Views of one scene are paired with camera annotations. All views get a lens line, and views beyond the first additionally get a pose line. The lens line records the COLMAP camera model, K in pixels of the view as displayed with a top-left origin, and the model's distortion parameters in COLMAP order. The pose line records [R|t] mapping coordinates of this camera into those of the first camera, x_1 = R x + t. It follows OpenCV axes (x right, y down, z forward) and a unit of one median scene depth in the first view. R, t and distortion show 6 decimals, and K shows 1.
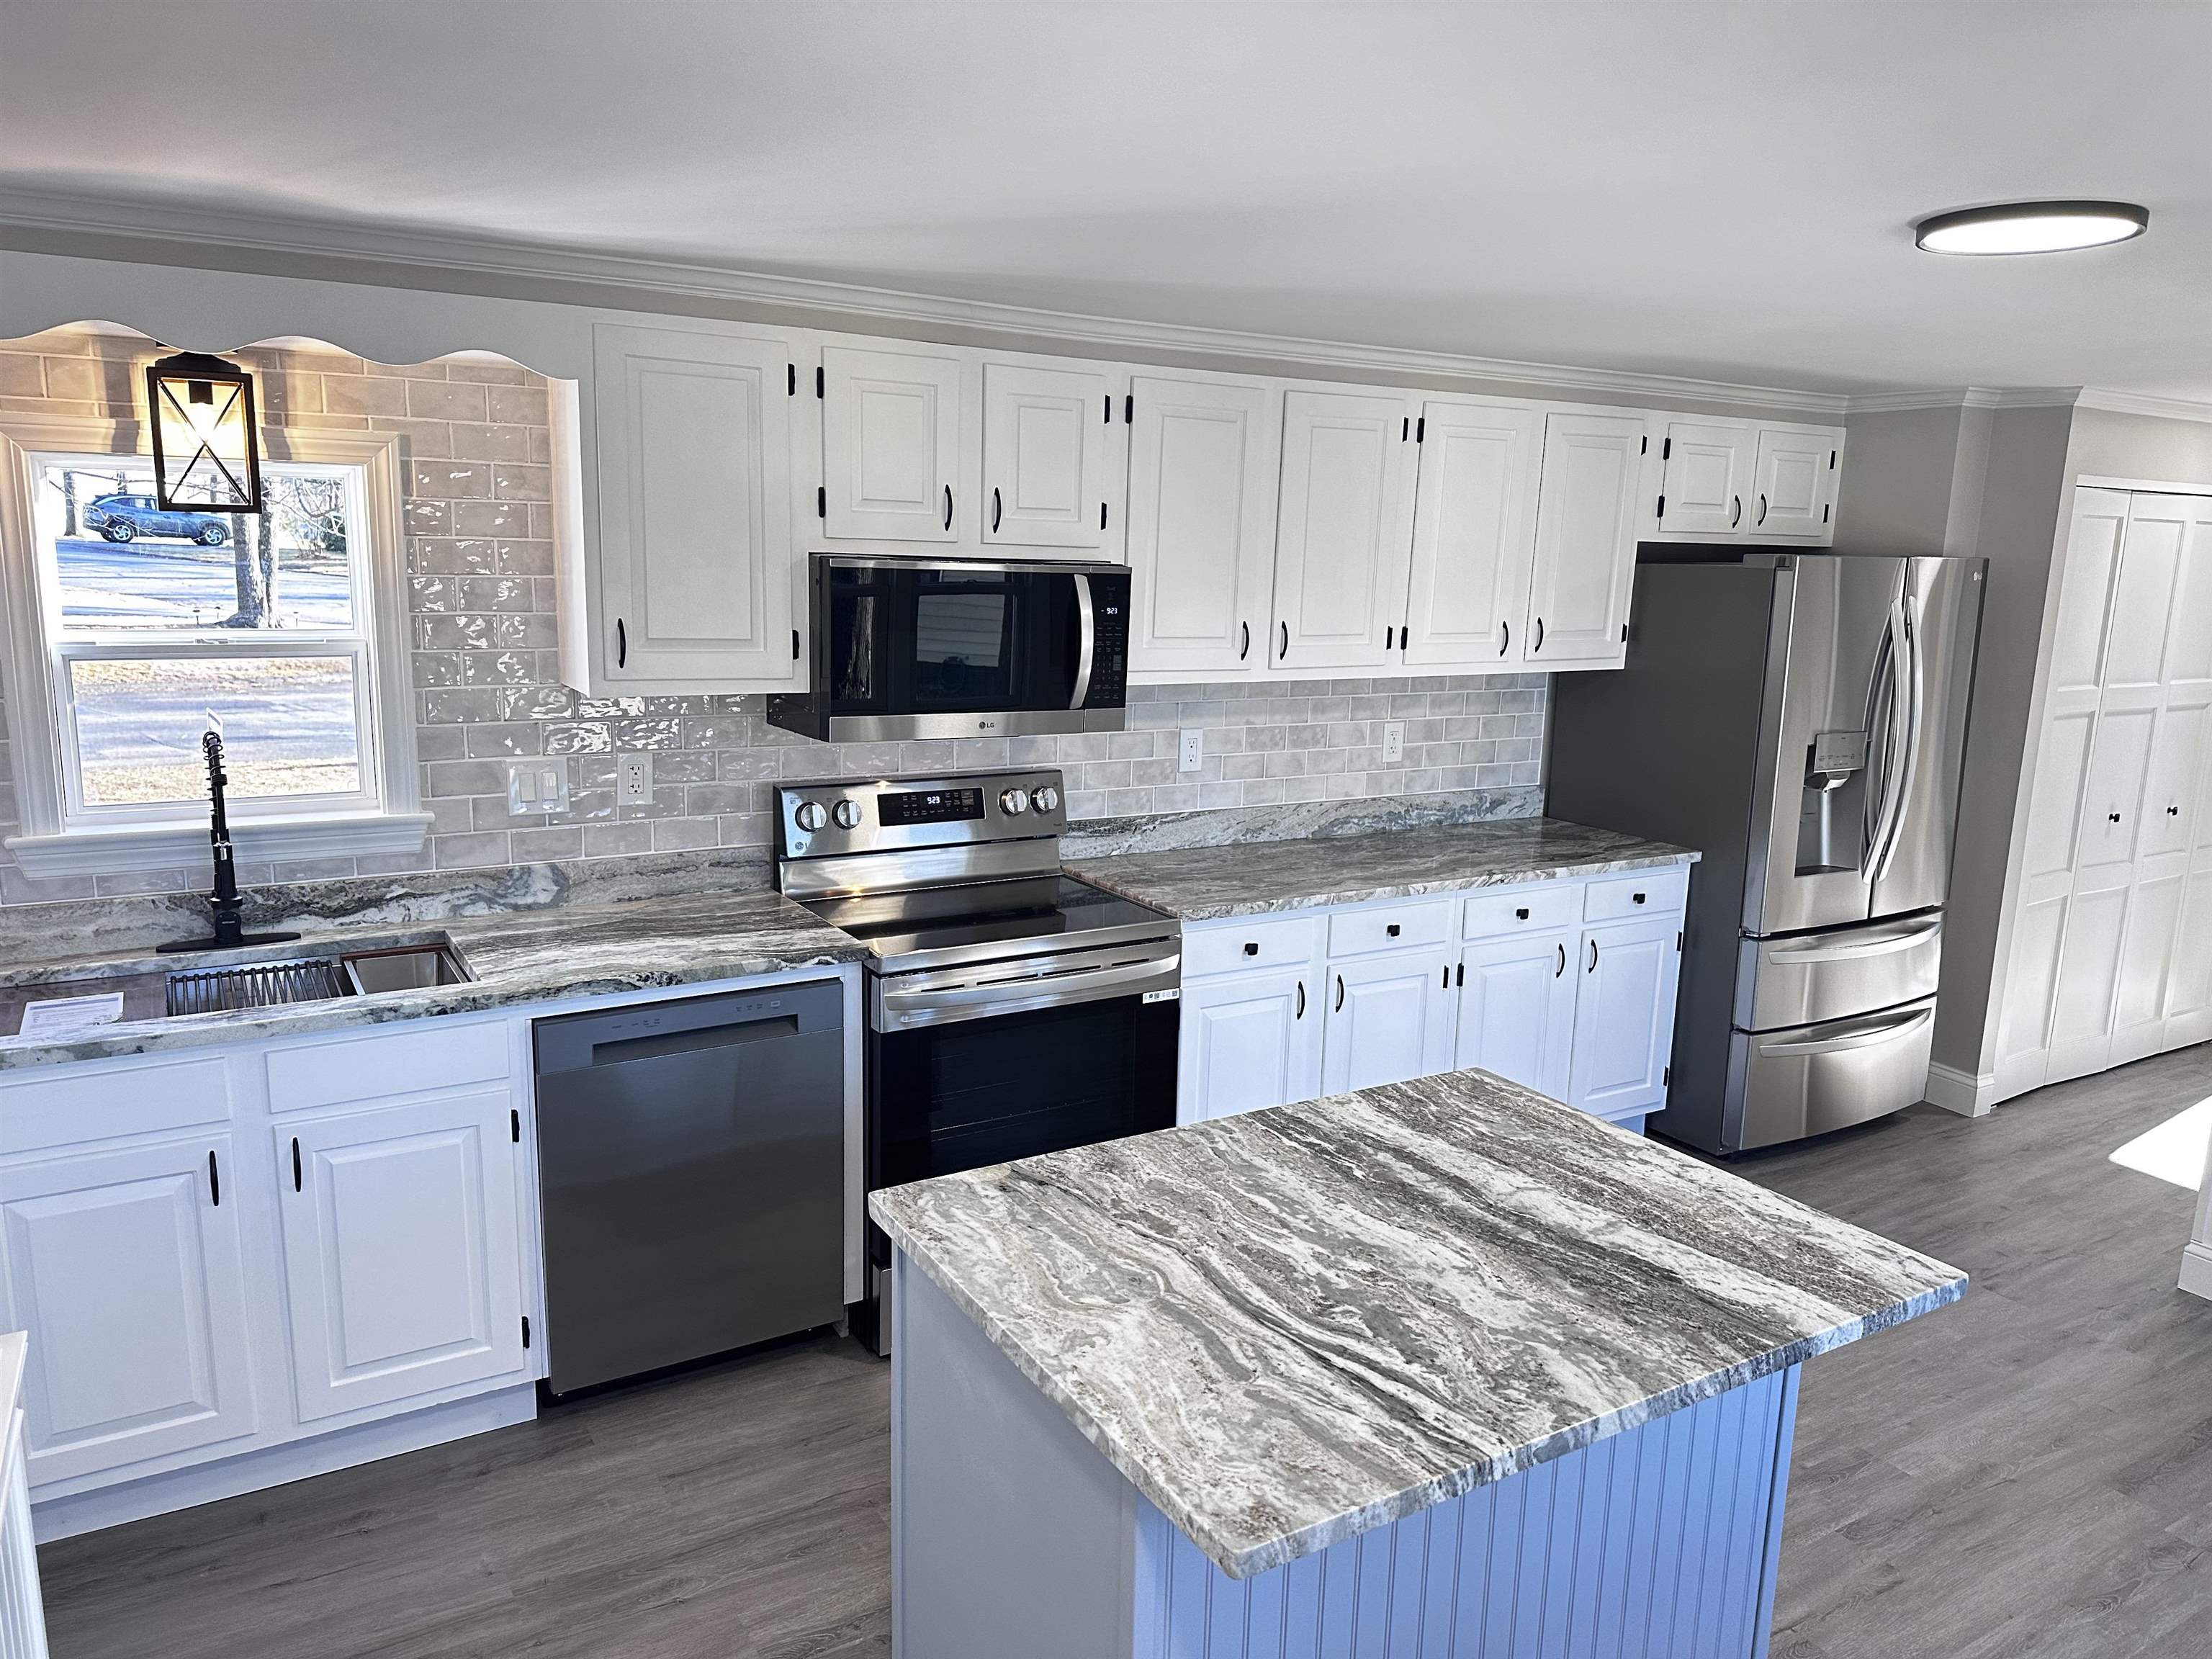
lens RADIAL K [[1495.2, 0, 1173.8], [0, 1495.2, 778.0], [0, 0, 1]] dist [0.023243, -0.003268]
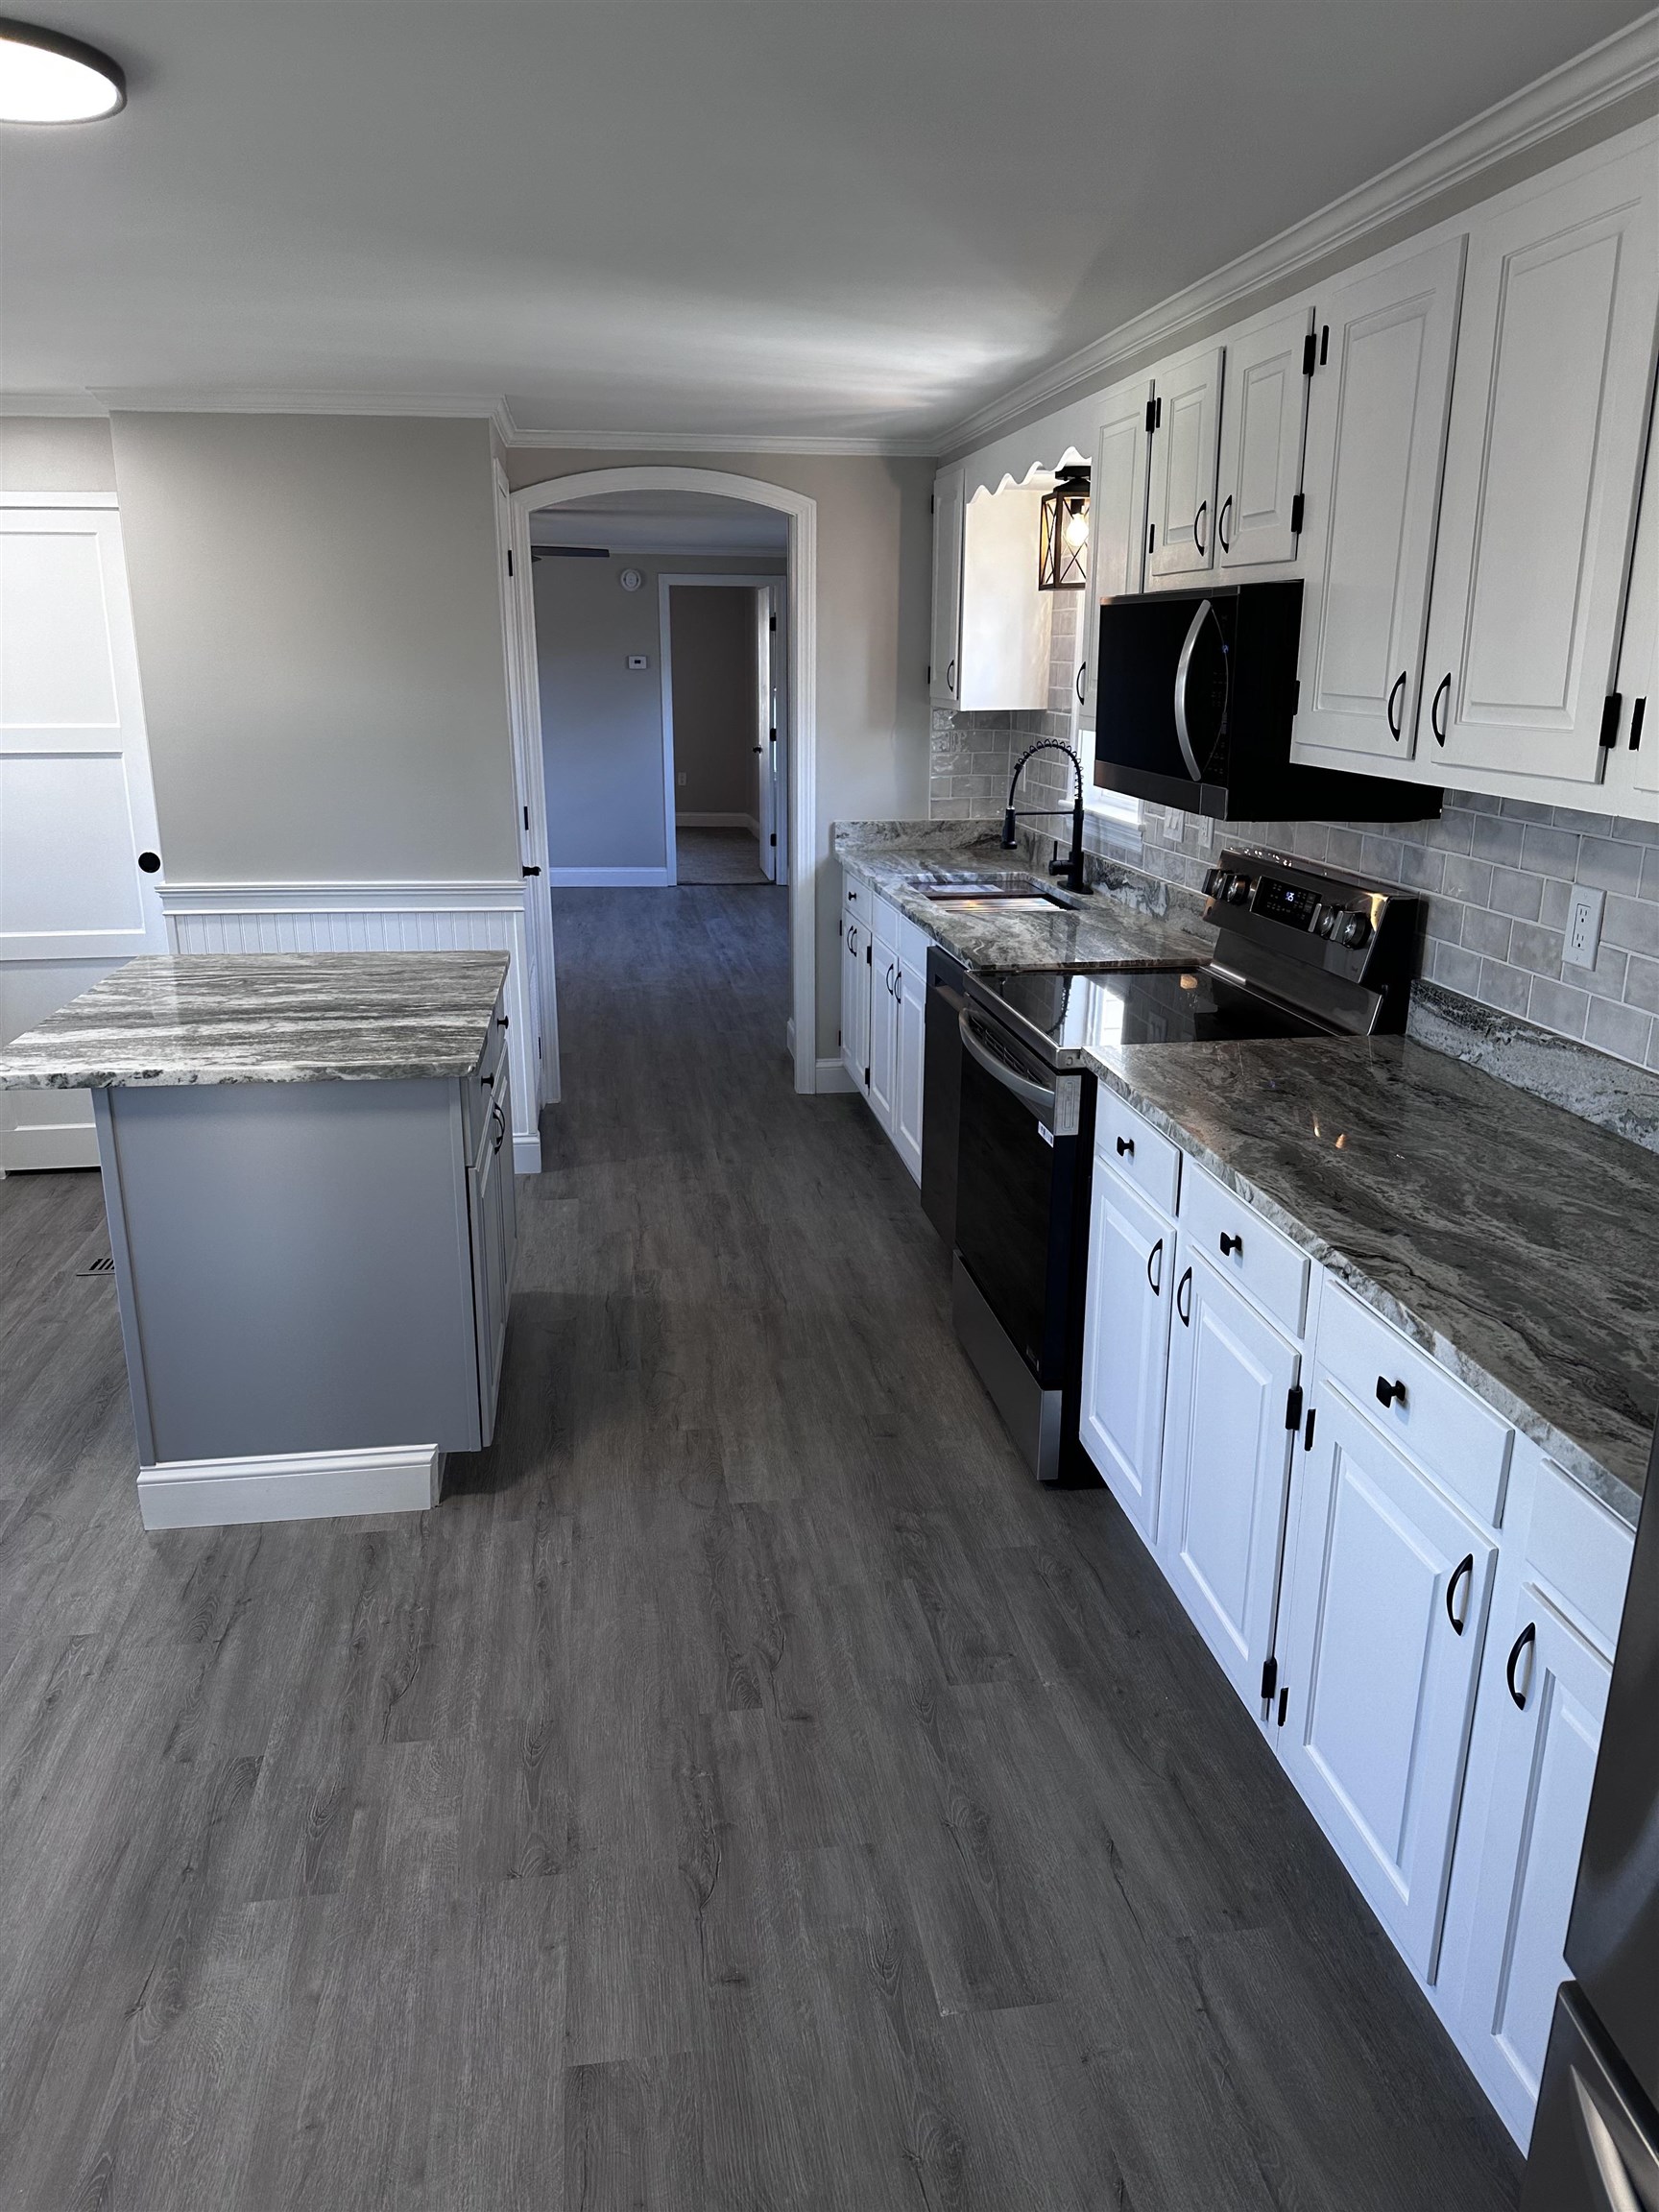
lens RADIAL K [[1574.6, 0, 829.5], [0, 1574.6, 1106.0], [0, 0, 1]] dist [0.200821, -0.387177]
pose [[-0.416621, 0.223808, -0.881100, 0.964322], [-0.145682, 0.940258, 0.307719, -0.143525], [0.897331, 0.256562, -0.359127, 1.434193]]
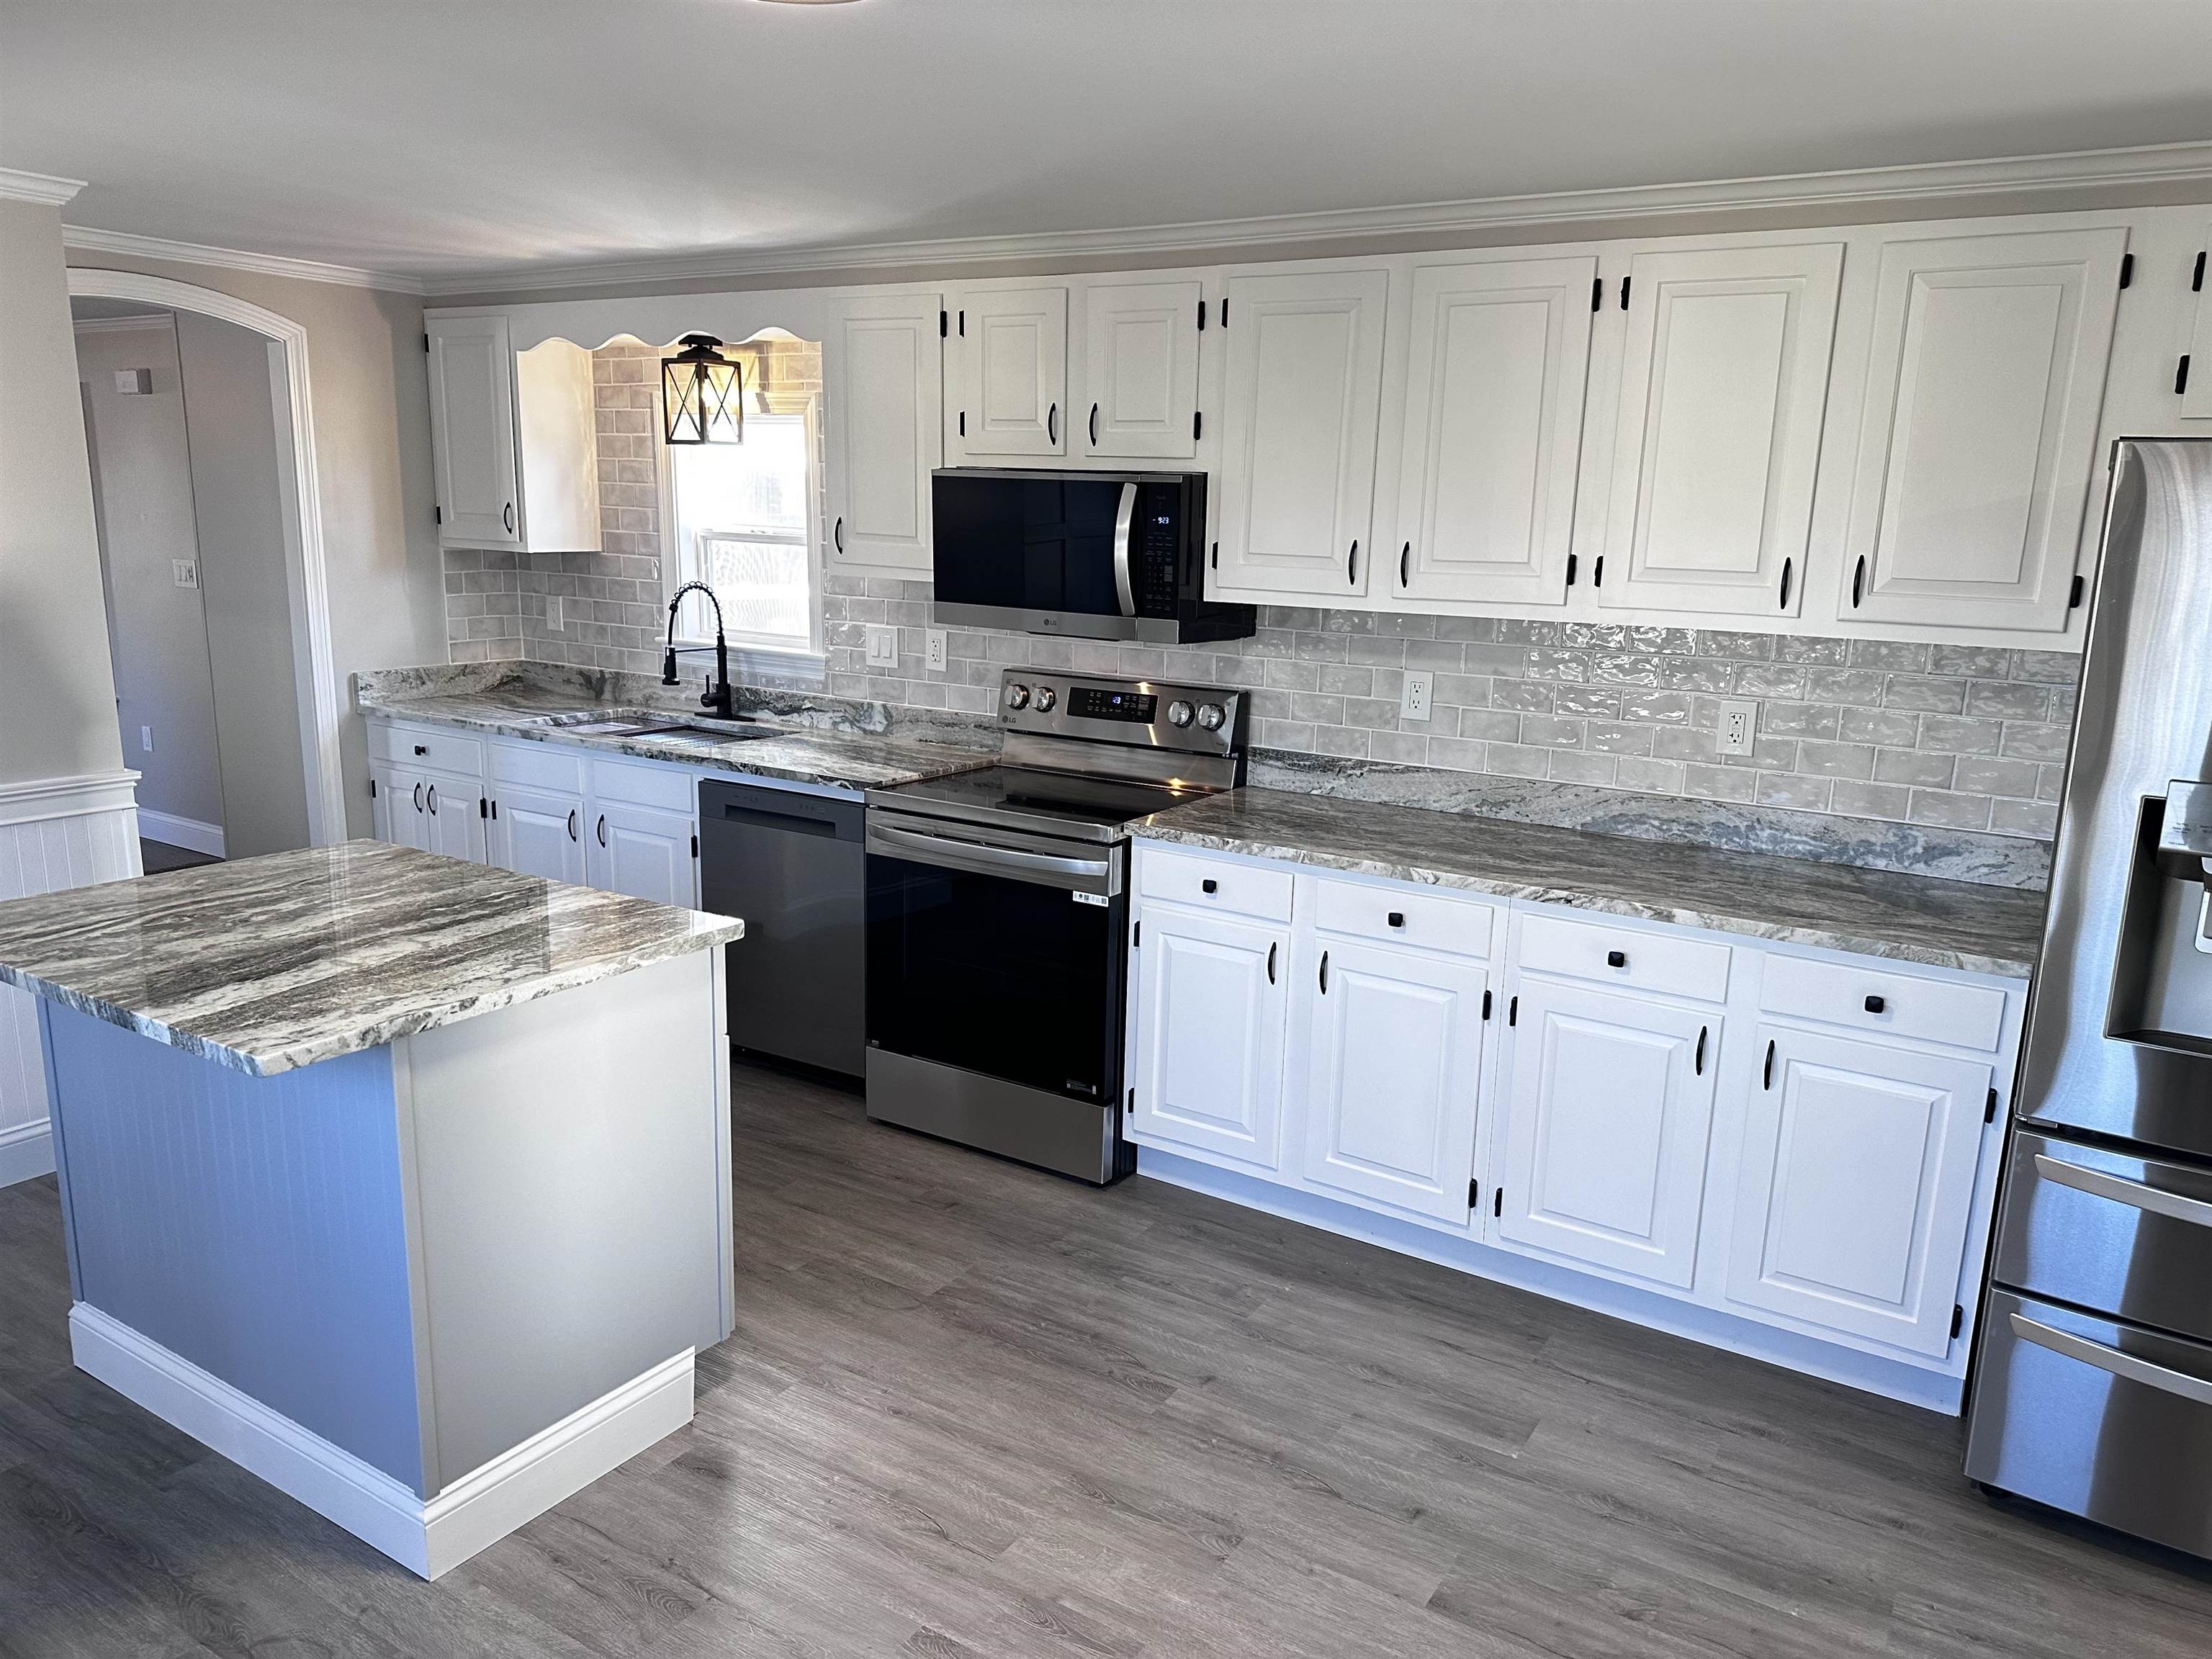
lens RADIAL K [[1583.7, 0, 1151.0], [0, 1583.7, 818.7], [0, 0, 1]] dist [0.091570, -0.081855]
pose [[0.443951, 0.161962, -0.881292, 1.136450], [-0.146915, 0.983376, 0.106714, -0.035111], [0.883925, 0.082099, 0.460365, 0.638525]]
